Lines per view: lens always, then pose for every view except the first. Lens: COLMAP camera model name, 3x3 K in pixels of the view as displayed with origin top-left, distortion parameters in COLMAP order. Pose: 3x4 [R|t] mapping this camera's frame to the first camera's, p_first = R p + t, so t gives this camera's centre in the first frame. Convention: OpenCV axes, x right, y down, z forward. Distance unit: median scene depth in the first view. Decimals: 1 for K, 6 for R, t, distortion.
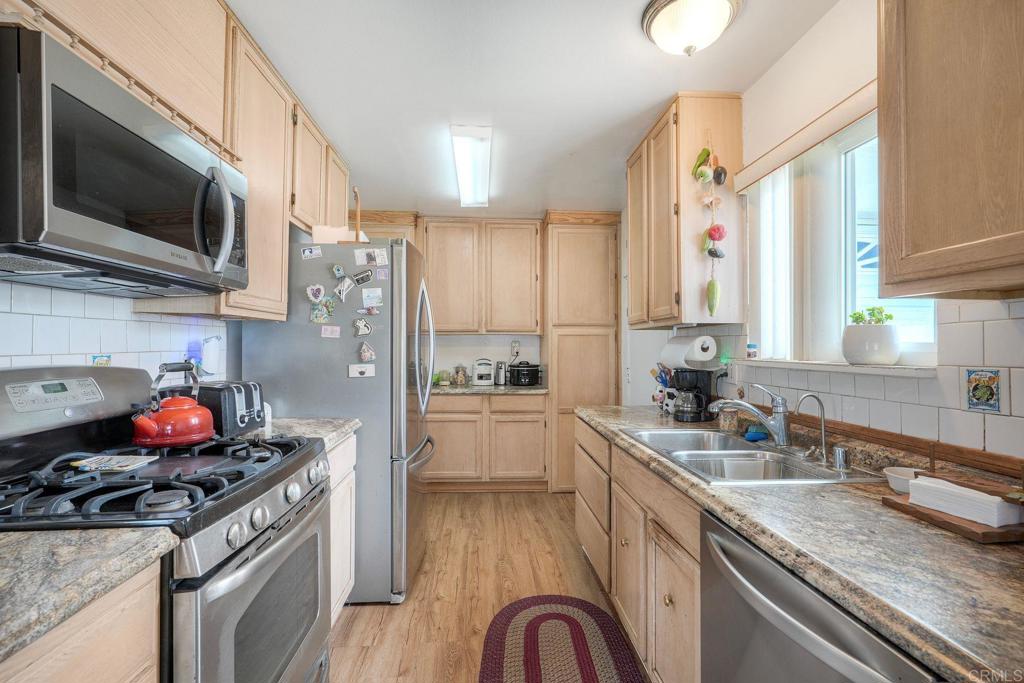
lens RADIAL K [[471.6, 0, 506.9], [0, 471.6, 343.1], [0, 0, 1]] dist [-0.002956, 0.000935]
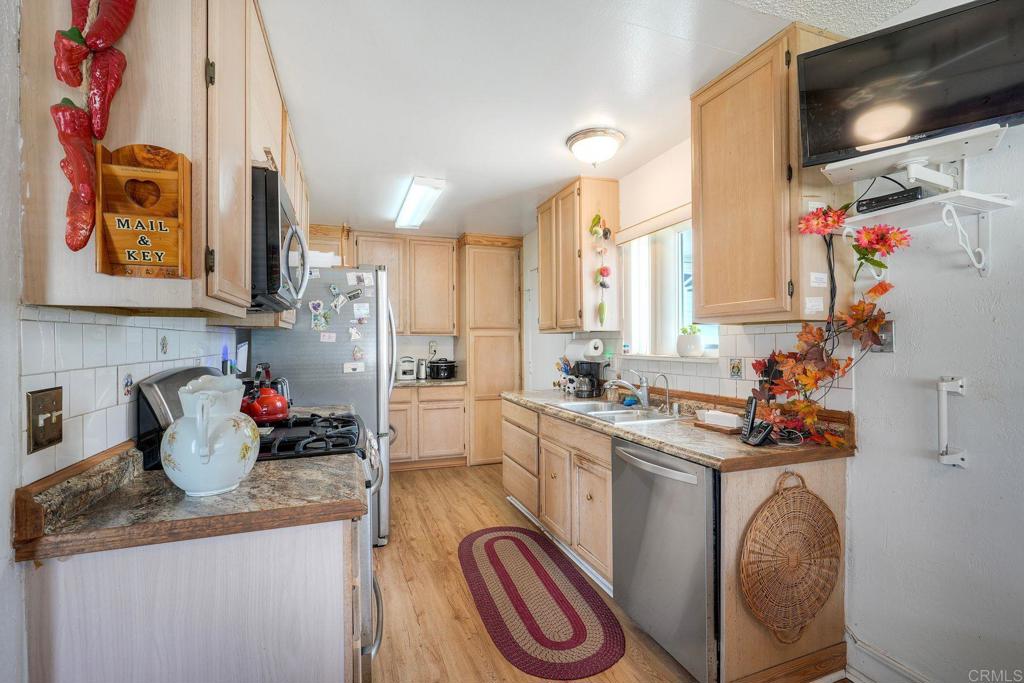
lens RADIAL K [[481.9, 0, 506.9], [0, 481.9, 342.2], [0, 0, 1]] dist [-0.000463, 0.000217]
pose [[0.960204, -0.006773, 0.279218, -0.275049], [0.004898, 0.999961, 0.007411, -0.018289], [-0.279257, -0.005748, 0.960199, -0.379288]]
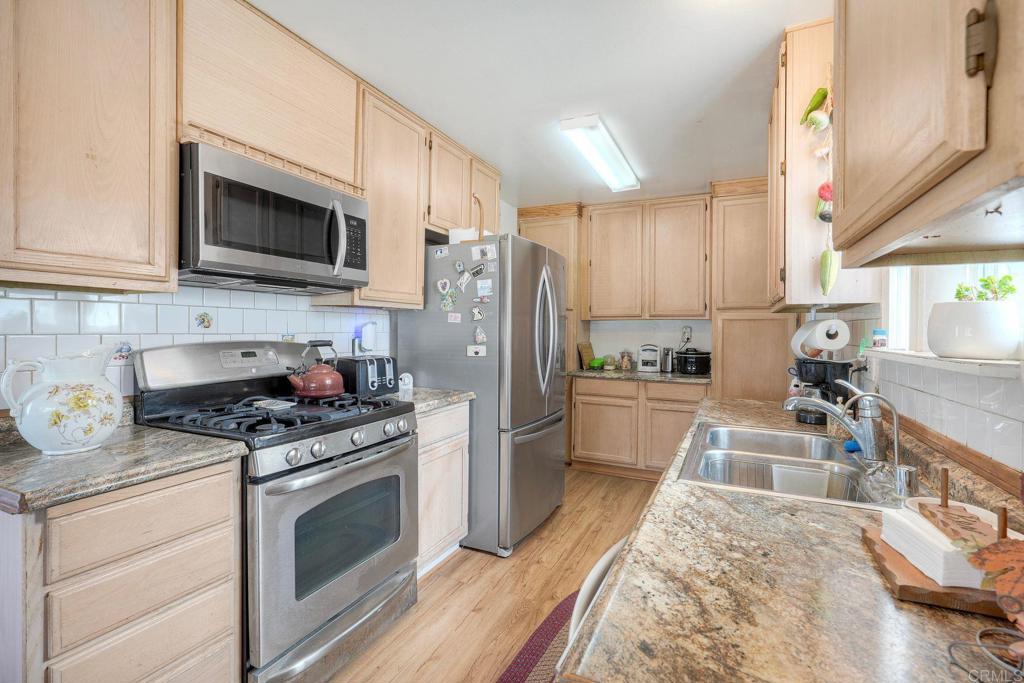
lens RADIAL K [[470.1, 0, 509.5], [0, 470.1, 335.2], [0, 0, 1]] dist [-0.003968, 0.000747]
pose [[0.871782, 0.010574, -0.489779, 0.335148], [-0.003913, 0.999885, 0.014621, 0.002114], [0.489878, -0.010830, 0.871724, 0.027279]]
